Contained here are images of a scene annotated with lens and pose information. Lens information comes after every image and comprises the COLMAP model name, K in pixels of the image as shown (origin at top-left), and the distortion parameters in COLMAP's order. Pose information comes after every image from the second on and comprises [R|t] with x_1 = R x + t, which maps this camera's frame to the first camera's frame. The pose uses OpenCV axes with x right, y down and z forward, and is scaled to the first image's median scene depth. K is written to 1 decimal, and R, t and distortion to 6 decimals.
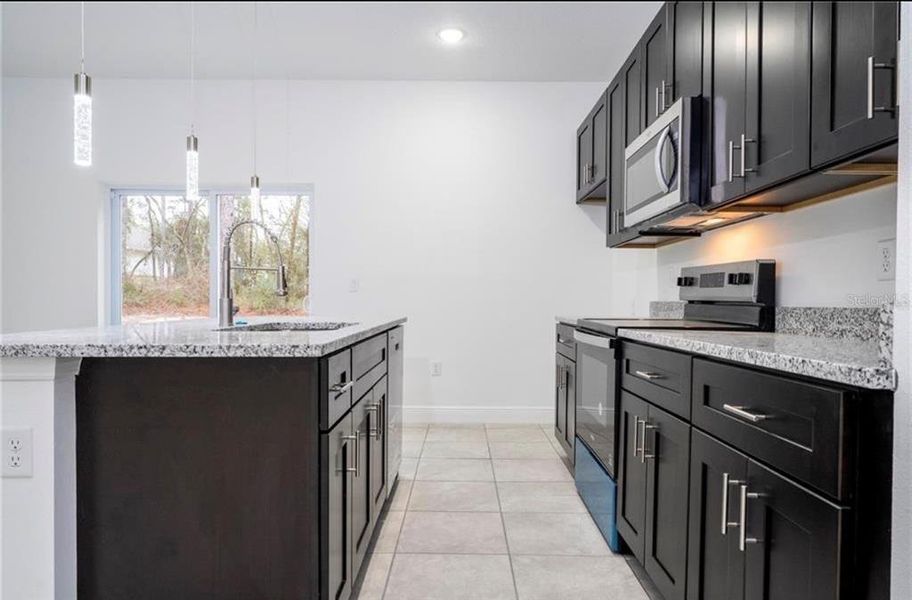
lens RADIAL K [[564.9, 0, 461.7], [0, 564.9, 308.7], [0, 0, 1]] dist [0.014335, 0.000795]
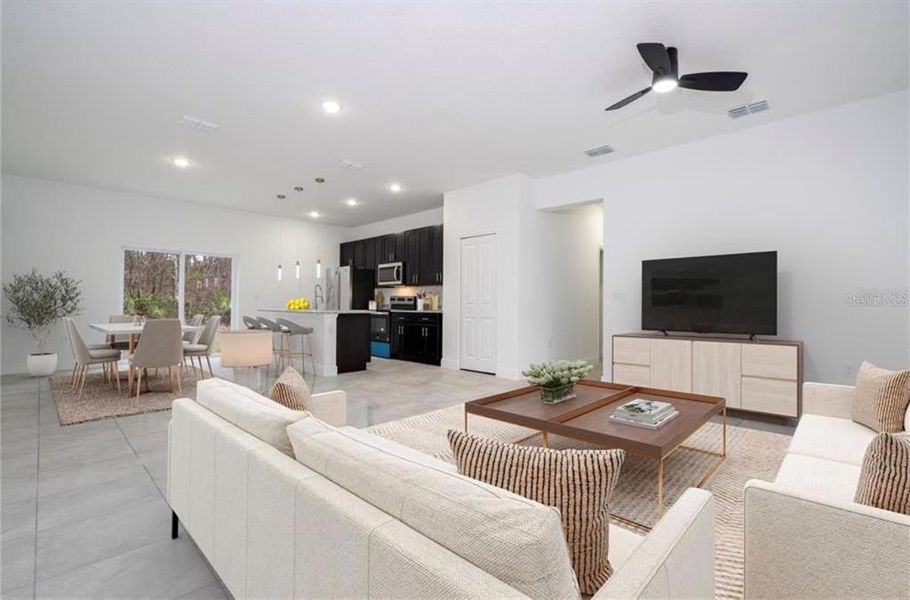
lens RADIAL K [[407.1, 0, 456.0], [0, 407.1, 297.6], [0, 0, 1]] dist [-0.001557, 0.000056]
pose [[0.706825, 0.011519, 0.707295, -1.731694], [0.008055, 0.999672, -0.024330, 0.017621], [-0.707343, 0.022895, 0.706500, -1.772271]]
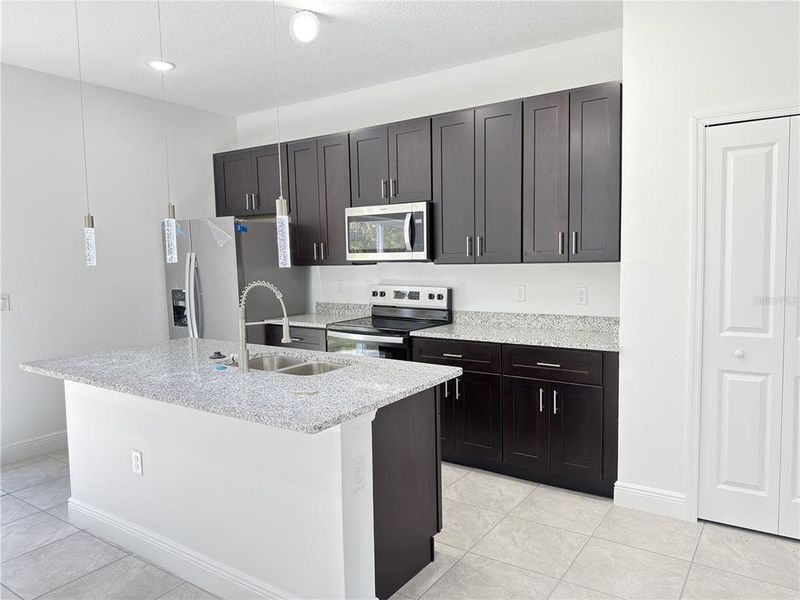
lens RADIAL K [[563.9, 0, 396.7], [0, 563.9, 299.9], [0, 0, 1]] dist [0.022281, -0.027422]
pose [[0.575456, -0.081457, 0.813766, -1.159578], [0.035773, 0.996582, 0.074460, -0.194481], [-0.817050, -0.013738, 0.576403, 0.027903]]
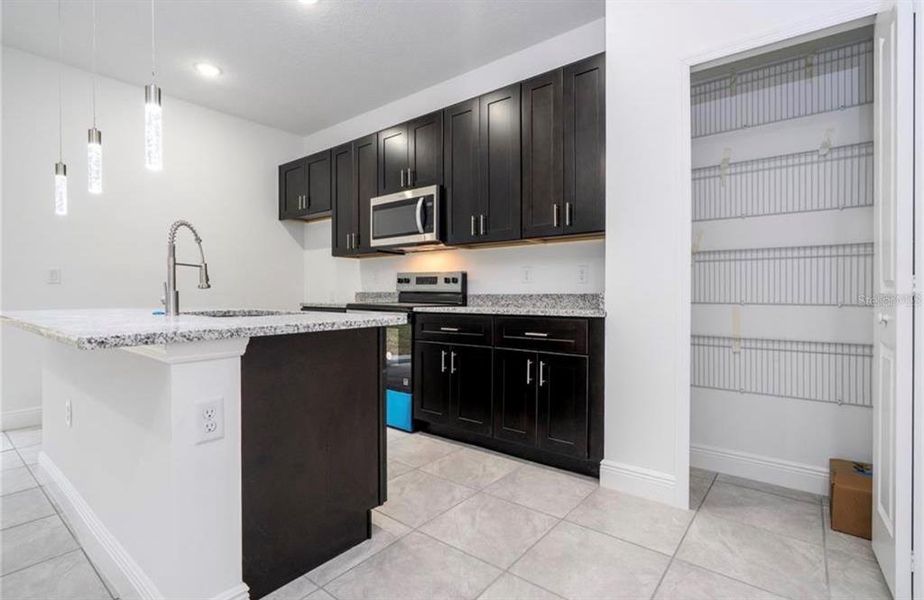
lens RADIAL K [[434.5, 0, 465.8], [0, 434.5, 301.9], [0, 0, 1]] dist [-0.001105, 0.001522]
pose [[0.625529, -0.022115, 0.779887, -0.695351], [0.015619, 0.999753, 0.015822, -0.000835], [-0.780044, 0.002284, 0.625720, 0.007446]]
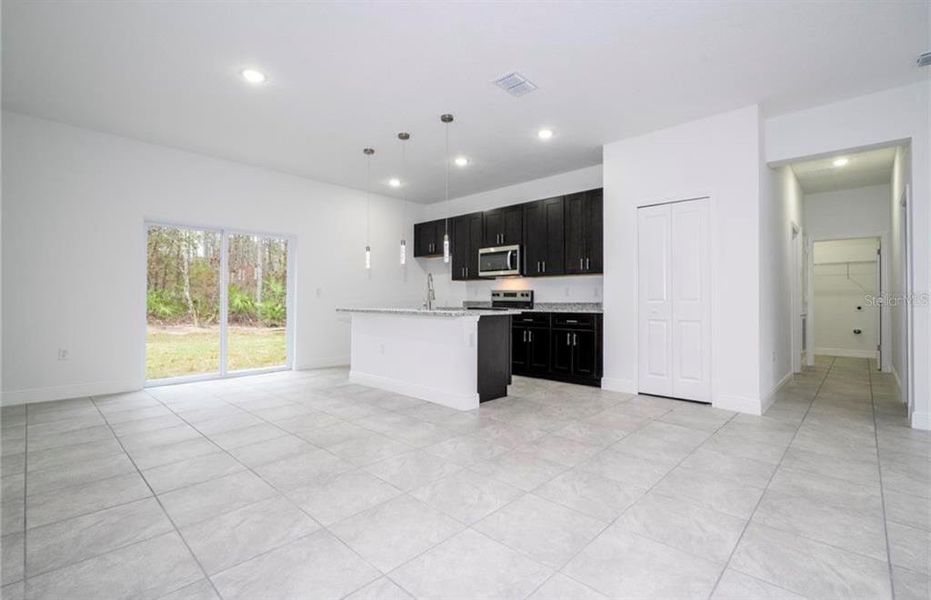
lens RADIAL K [[418.4, 0, 467.9], [0, 418.4, 296.4], [0, 0, 1]] dist [-0.006258, -0.000162]
pose [[0.693577, 0.006015, 0.720357, -1.751276], [0.010762, 0.999767, -0.018710, 0.002572], [-0.720302, 0.020729, 0.693351, -0.609553]]
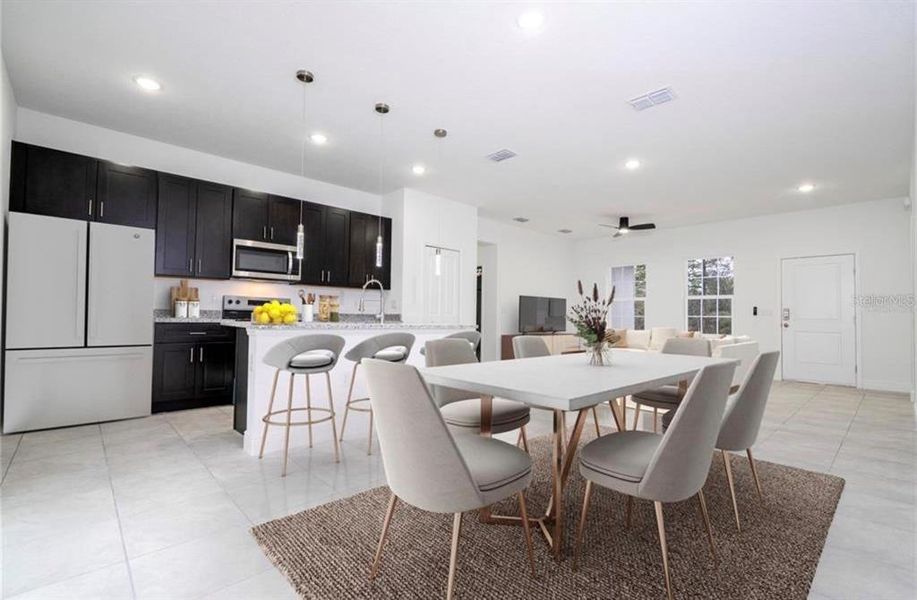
lens RADIAL K [[410.2, 0, 457.6], [0, 410.2, 299.4], [0, 0, 1]] dist [-0.001557, 0.000056]
pose [[-0.674414, 0.013471, 0.738230, -1.885386], [-0.008898, 0.999613, -0.026370, -0.027440], [-0.738300, -0.024353, -0.674033, 1.881355]]
